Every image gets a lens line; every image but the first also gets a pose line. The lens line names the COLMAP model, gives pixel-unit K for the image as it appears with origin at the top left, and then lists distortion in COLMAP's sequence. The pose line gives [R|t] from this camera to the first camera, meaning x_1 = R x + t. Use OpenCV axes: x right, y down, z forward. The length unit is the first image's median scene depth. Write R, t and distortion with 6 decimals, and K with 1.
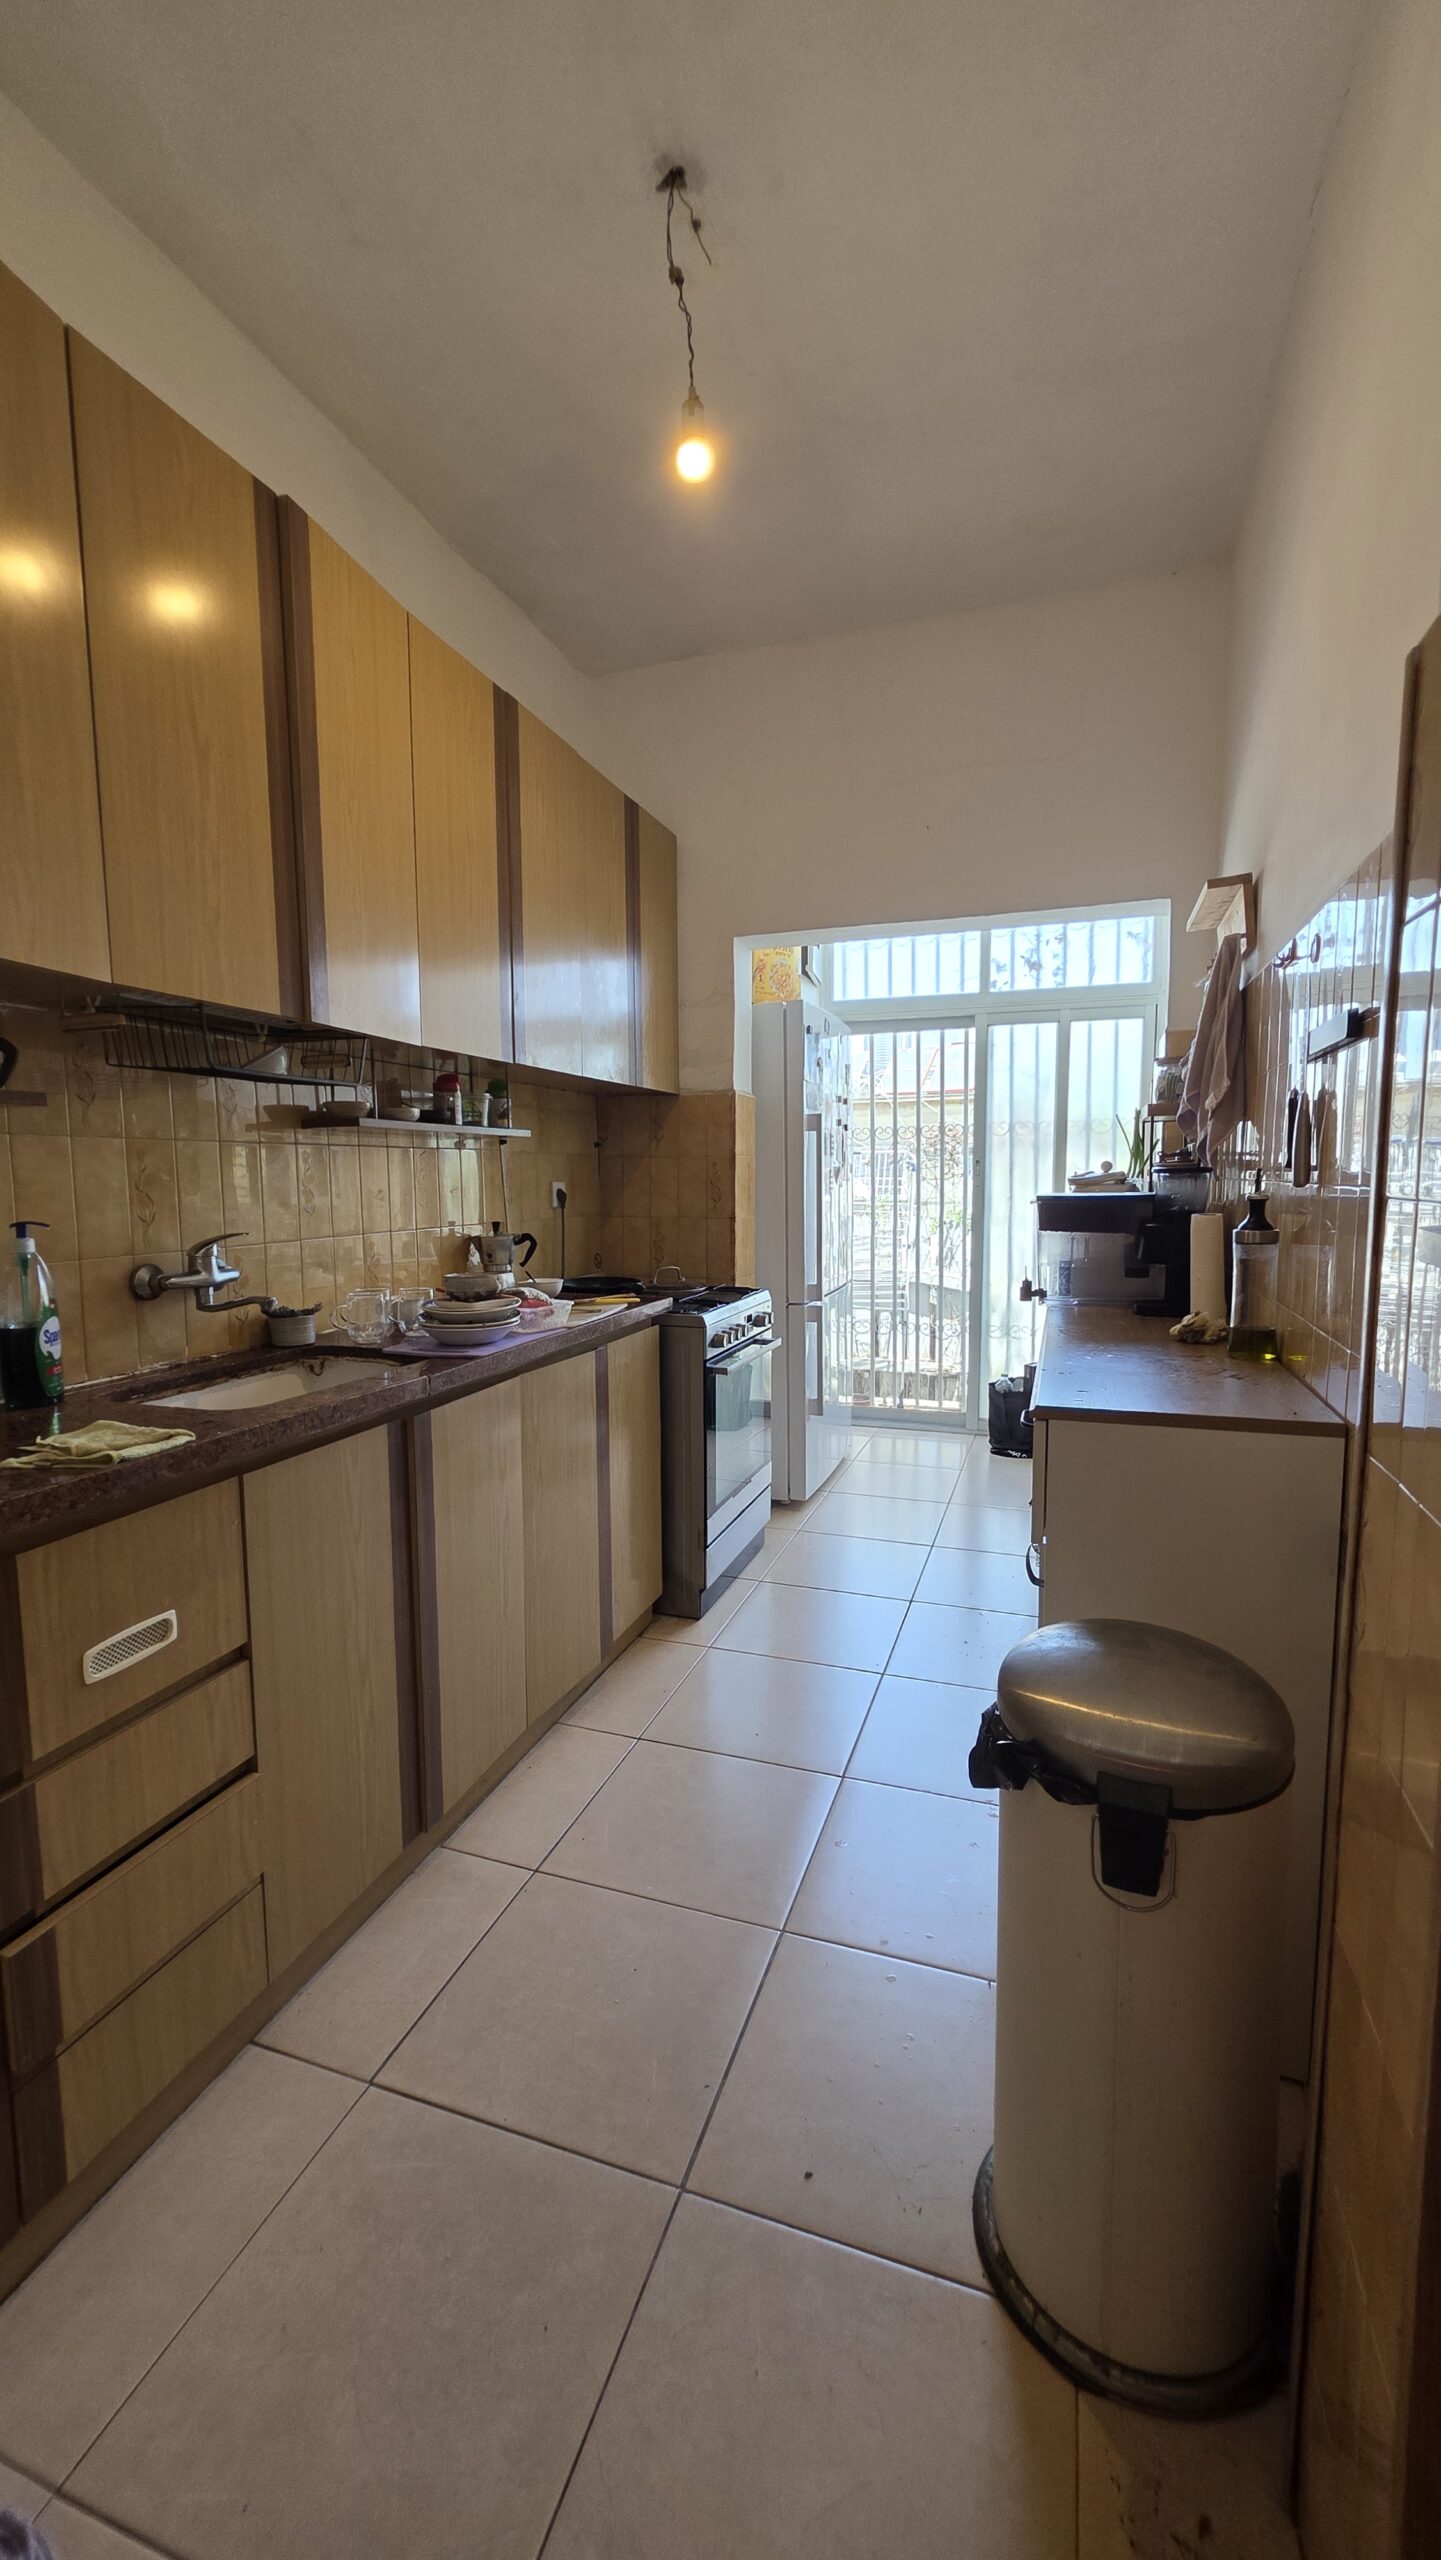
lens RADIAL K [[1036.1, 0, 702.3], [0, 1036.1, 1280.7], [0, 0, 1]] dist [0.004278, 0.000134]
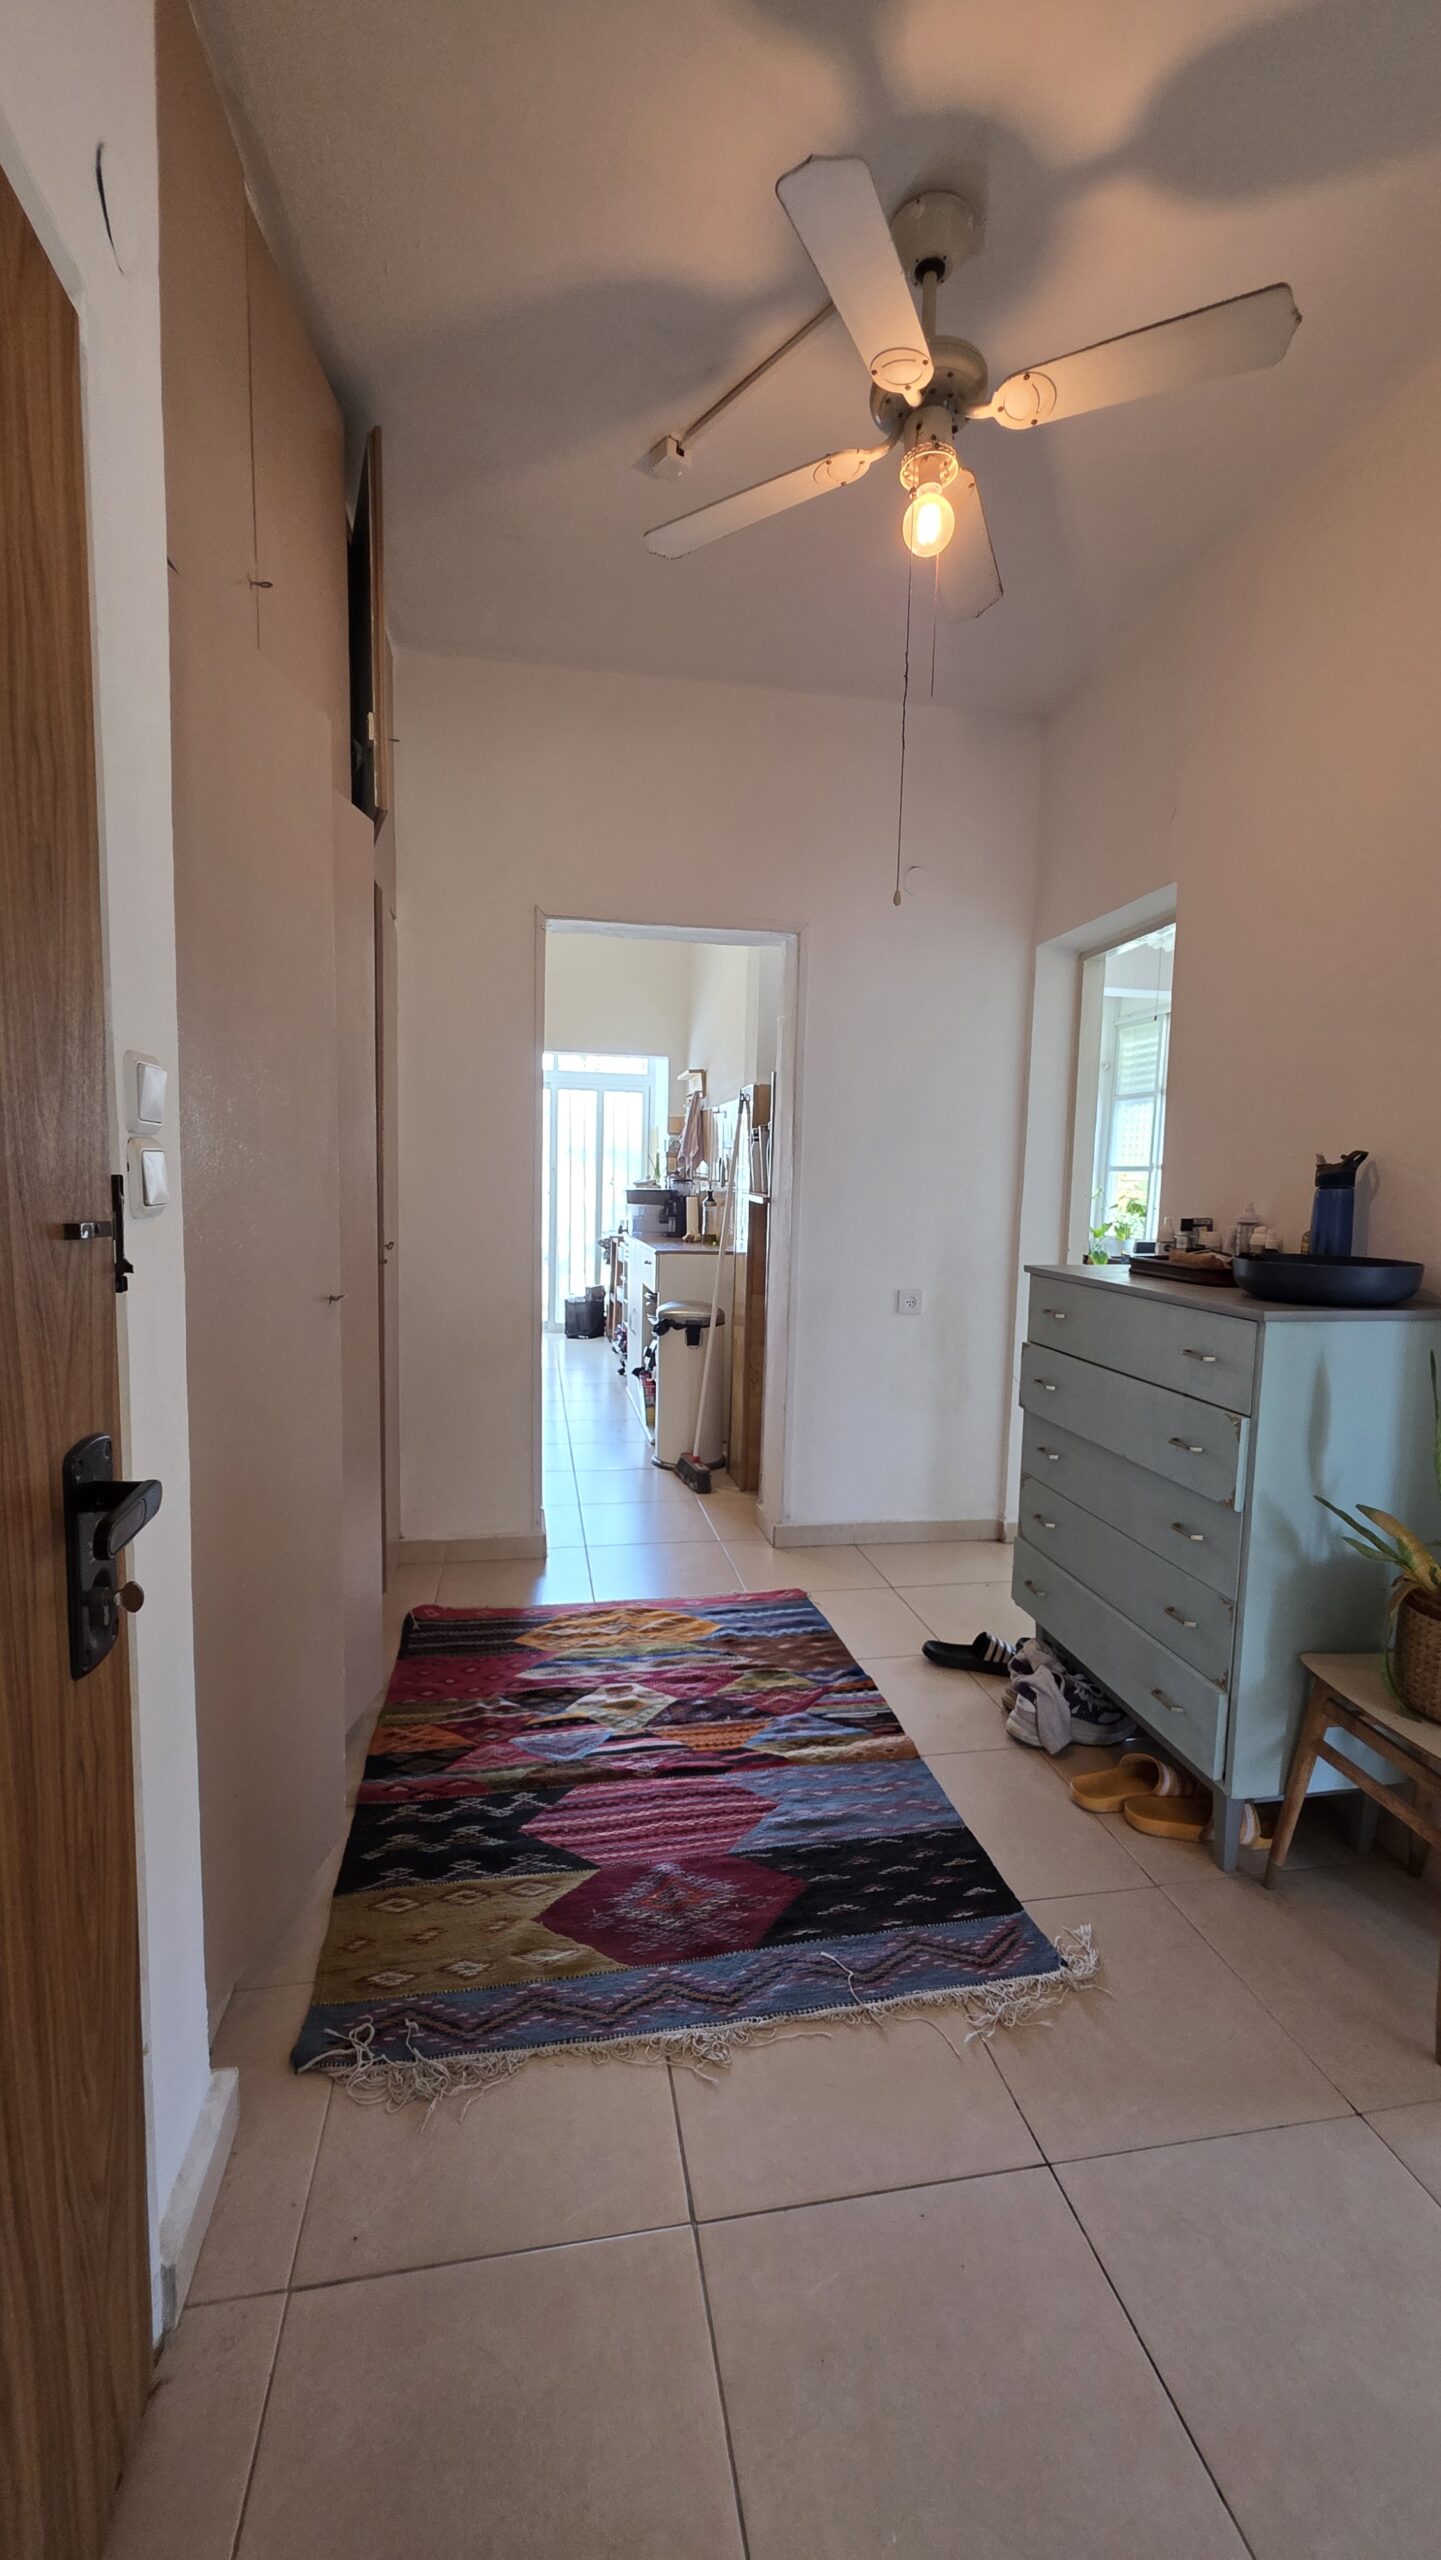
lens RADIAL K [[1036.1, 0, 730.1], [0, 1036.1, 1291.8], [0, 0, 1]] dist [0.004278, 0.000134]
pose [[0.858522, -0.023288, 0.512247, -0.359946], [0.018077, 0.999722, 0.015153, 0.063493], [-0.512457, -0.003749, 0.858705, -0.603136]]
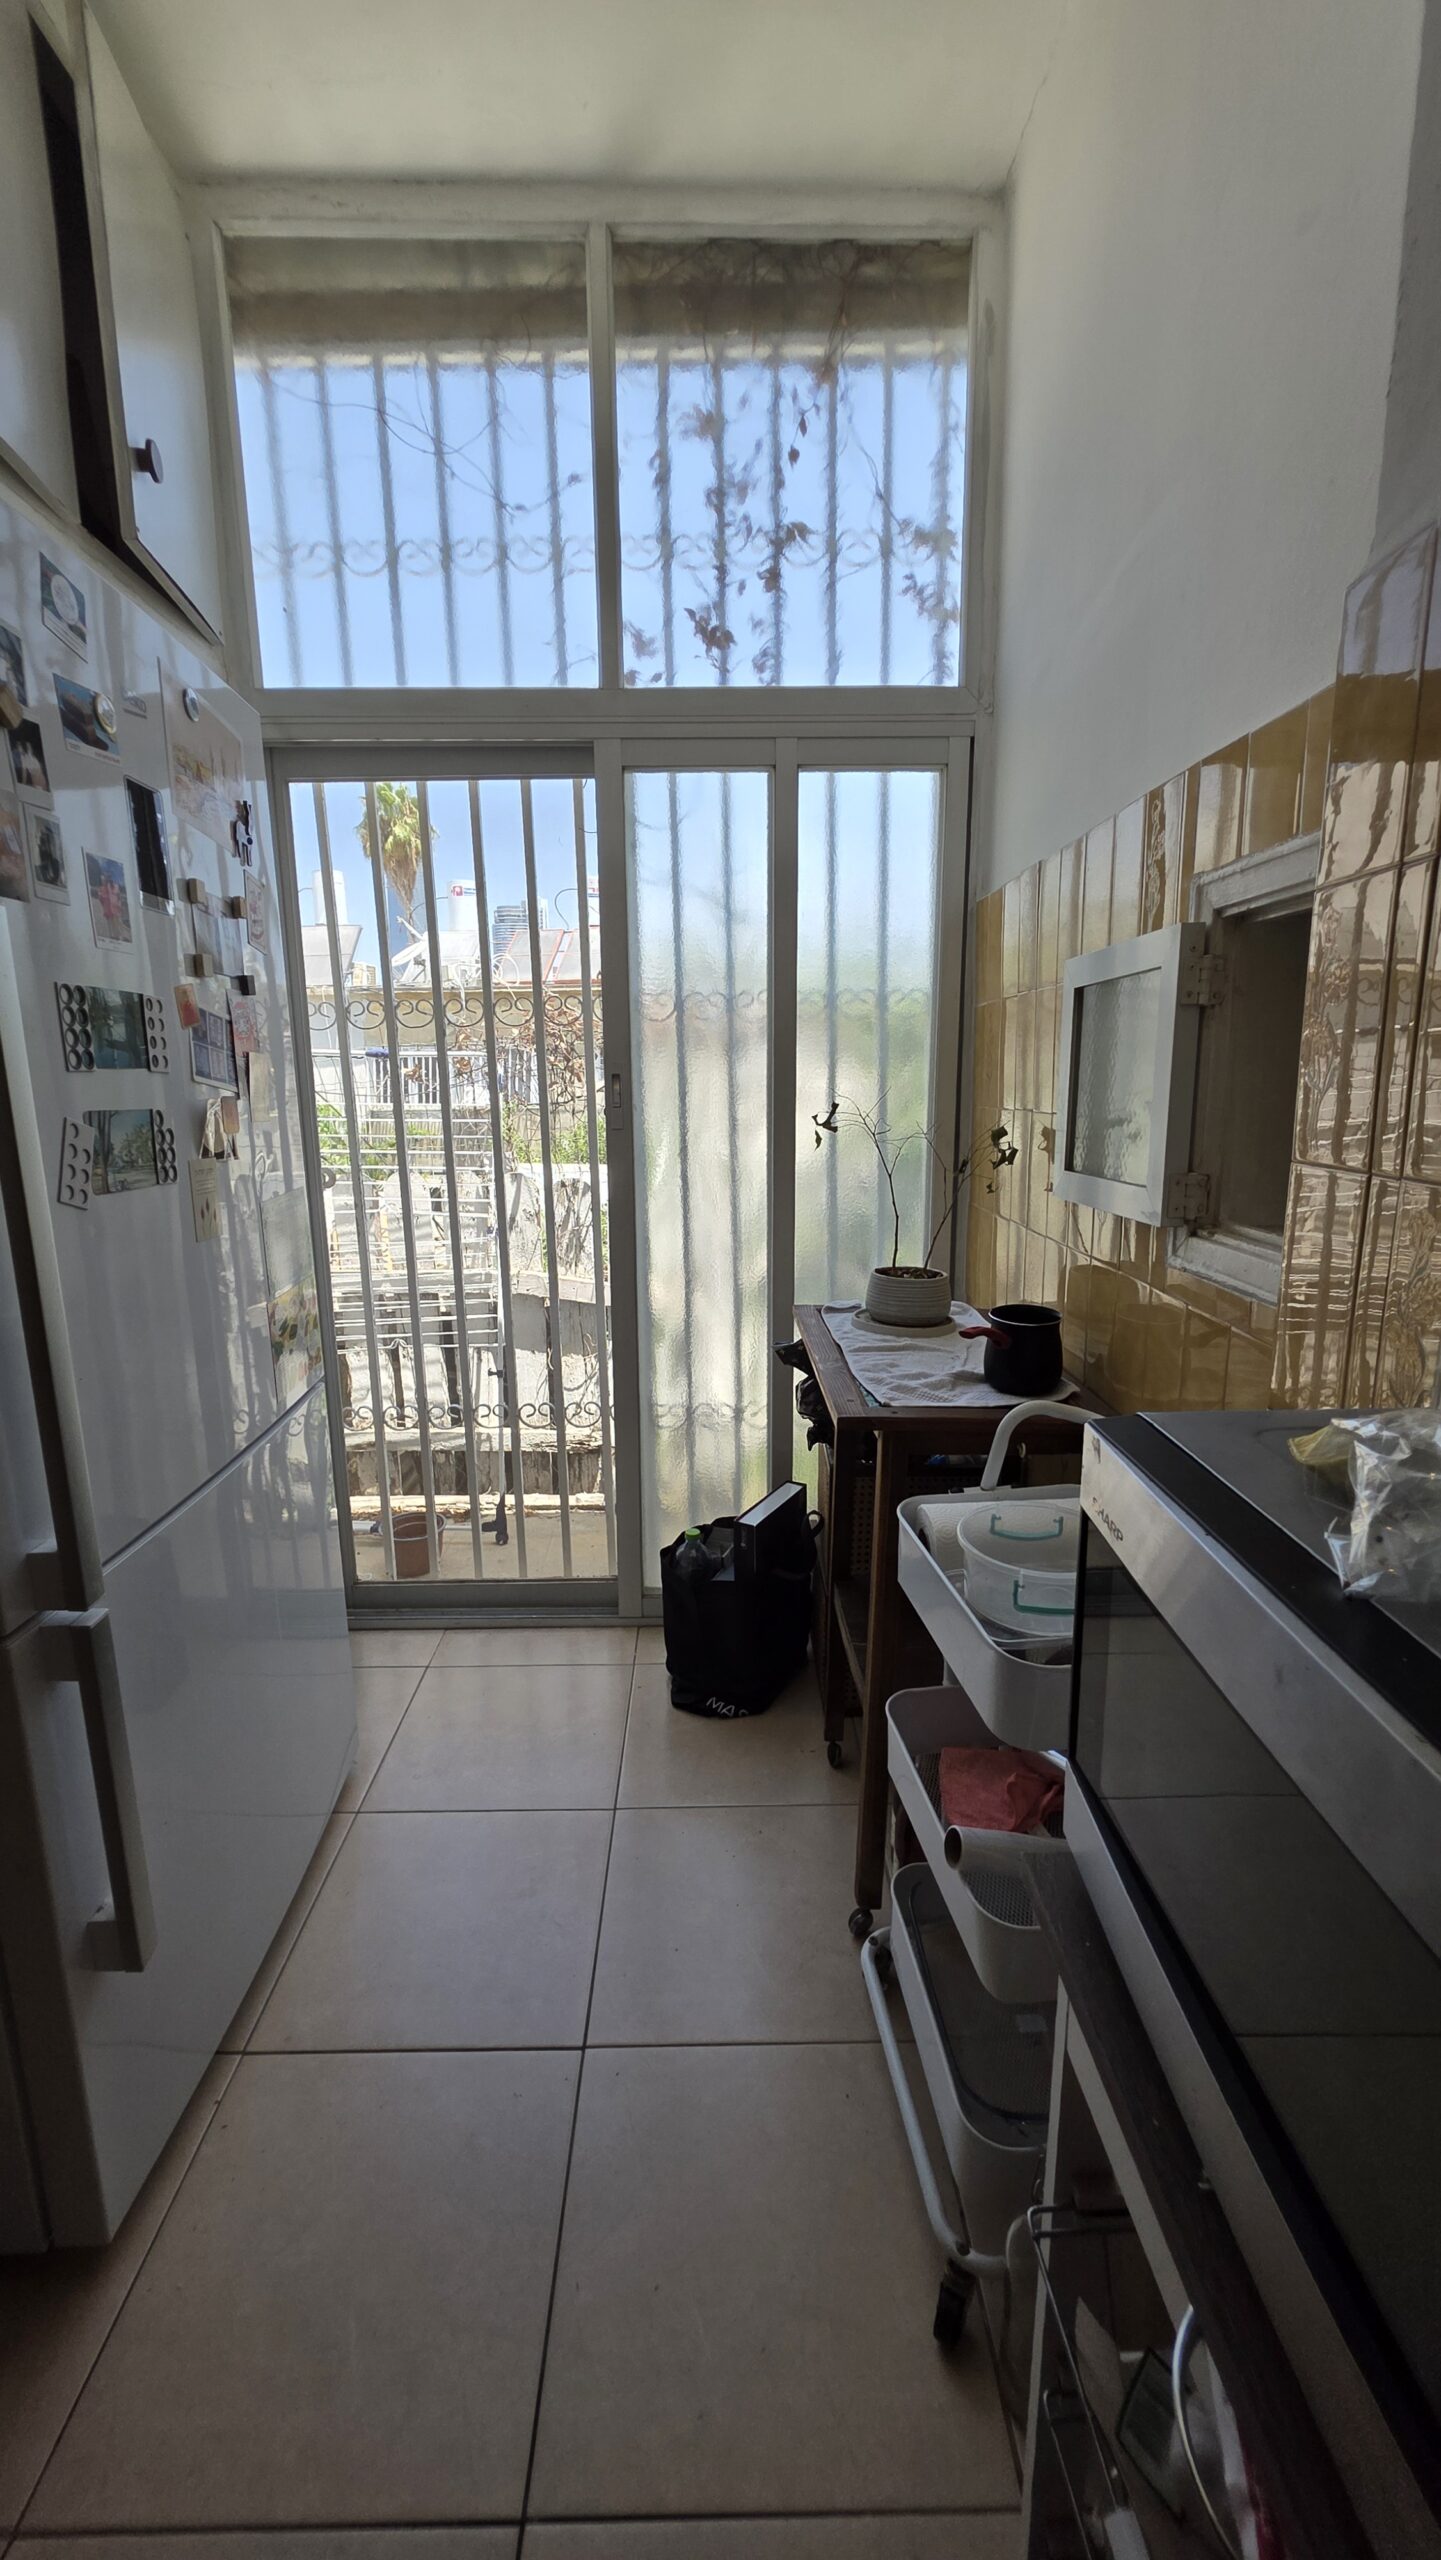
lens RADIAL K [[1036.1, 0, 712.6], [0, 1036.1, 1306.6], [0, 0, 1]] dist [0.004278, 0.000134]
pose [[0.937906, -0.076786, 0.338285, 0.143093], [0.037436, 0.991903, 0.121357, -0.067600], [-0.344864, -0.101158, 0.933186, 0.547964]]
